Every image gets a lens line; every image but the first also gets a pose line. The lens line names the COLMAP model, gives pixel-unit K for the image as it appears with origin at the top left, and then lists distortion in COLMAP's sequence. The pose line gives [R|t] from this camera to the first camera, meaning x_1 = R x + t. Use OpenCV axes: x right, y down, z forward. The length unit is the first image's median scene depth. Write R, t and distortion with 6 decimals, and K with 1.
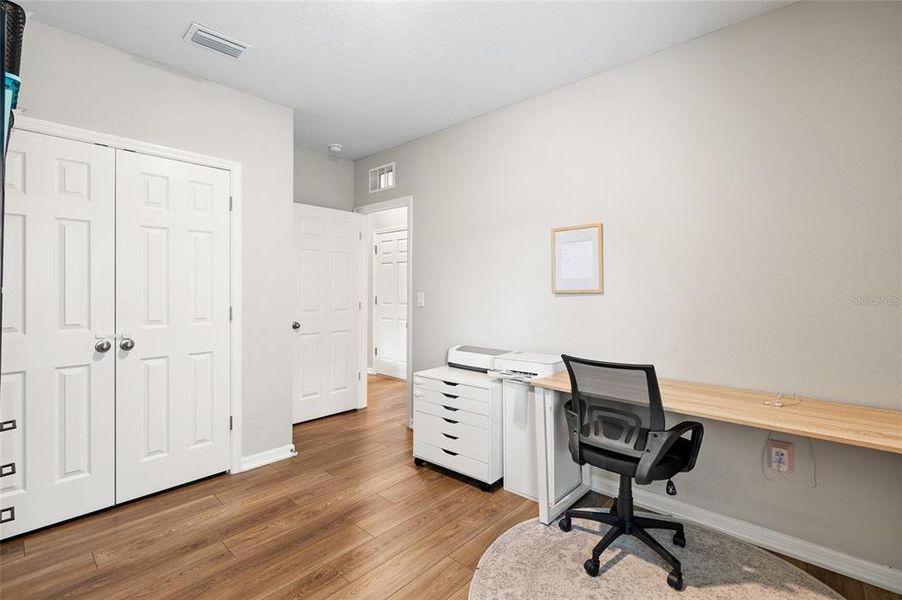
lens RADIAL K [[409.3, 0, 450.8], [0, 409.3, 294.6], [0, 0, 1]] dist [-0.002772, 0.000088]
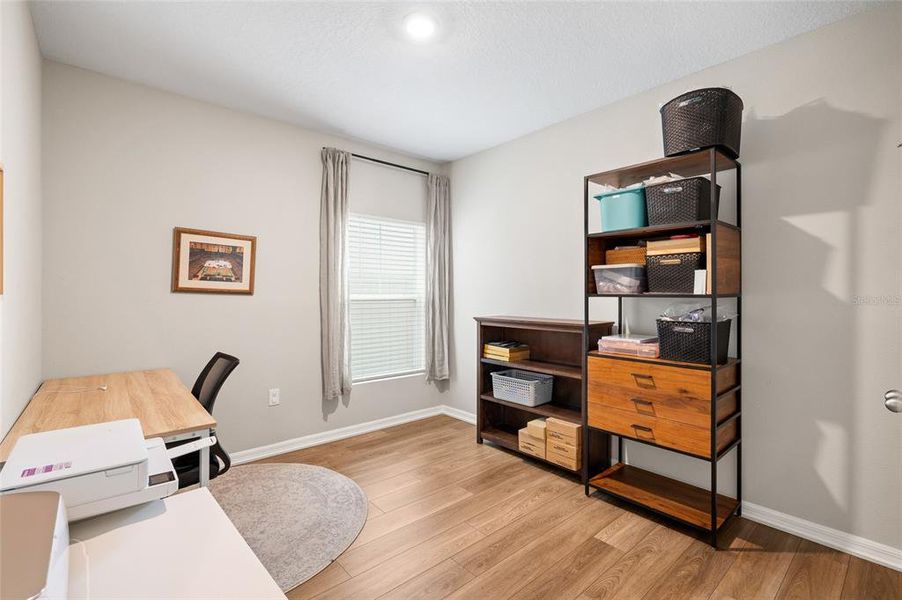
lens RADIAL K [[409.3, 0, 450.8], [0, 409.3, 294.6], [0, 0, 1]] dist [-0.002772, 0.000088]
pose [[-0.994009, -0.006885, 0.109084, -0.352330], [-0.005222, 0.999866, 0.015521, -0.026455], [-0.109176, 0.014858, -0.993911, 2.013174]]
